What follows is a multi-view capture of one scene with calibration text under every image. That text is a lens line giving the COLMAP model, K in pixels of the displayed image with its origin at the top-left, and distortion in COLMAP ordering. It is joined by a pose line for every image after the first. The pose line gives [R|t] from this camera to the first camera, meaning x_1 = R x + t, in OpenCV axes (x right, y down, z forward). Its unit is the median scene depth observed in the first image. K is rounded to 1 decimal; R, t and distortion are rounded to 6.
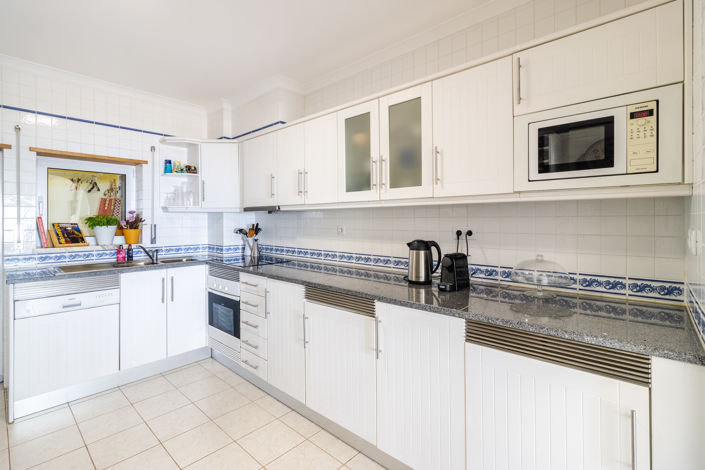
lens RADIAL K [[325.1, 0, 349.1], [0, 325.1, 223.9], [0, 0, 1]] dist [-0.000112, 0.000412]
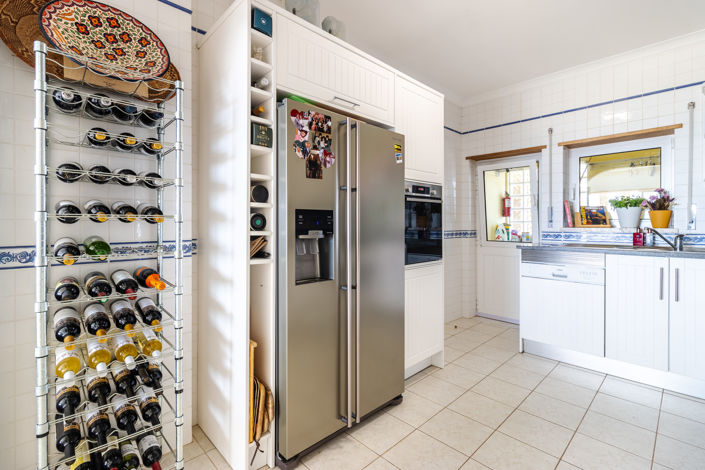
lens RADIAL K [[325.1, 0, 349.1], [0, 325.1, 223.9], [0, 0, 1]] dist [-0.000112, 0.000412]
pose [[-0.064194, 0.004558, -0.997927, 0.247468], [-0.005155, 0.999975, 0.004899, 0.055746], [0.997924, 0.005459, -0.064169, 0.275446]]
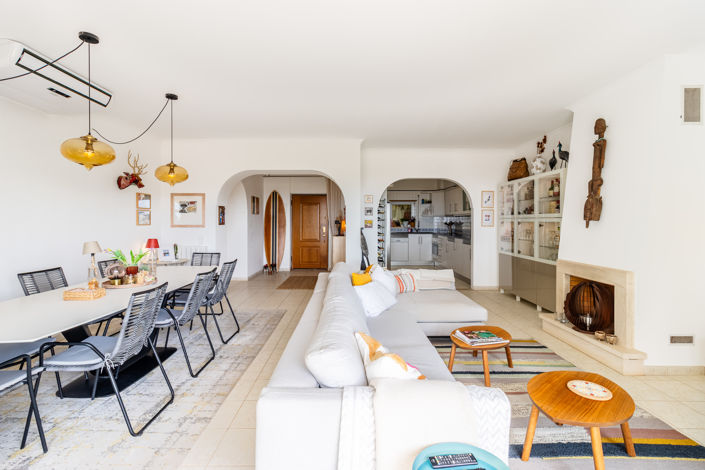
lens RADIAL K [[325.1, 0, 349.1], [0, 325.1, 223.9], [0, 0, 1]] dist [-0.000112, 0.000412]
pose [[0.683069, 0.007893, -0.730312, 1.317391], [-0.005765, 0.999969, 0.005416, 0.018961], [0.730331, 0.000511, 0.683093, -1.736117]]
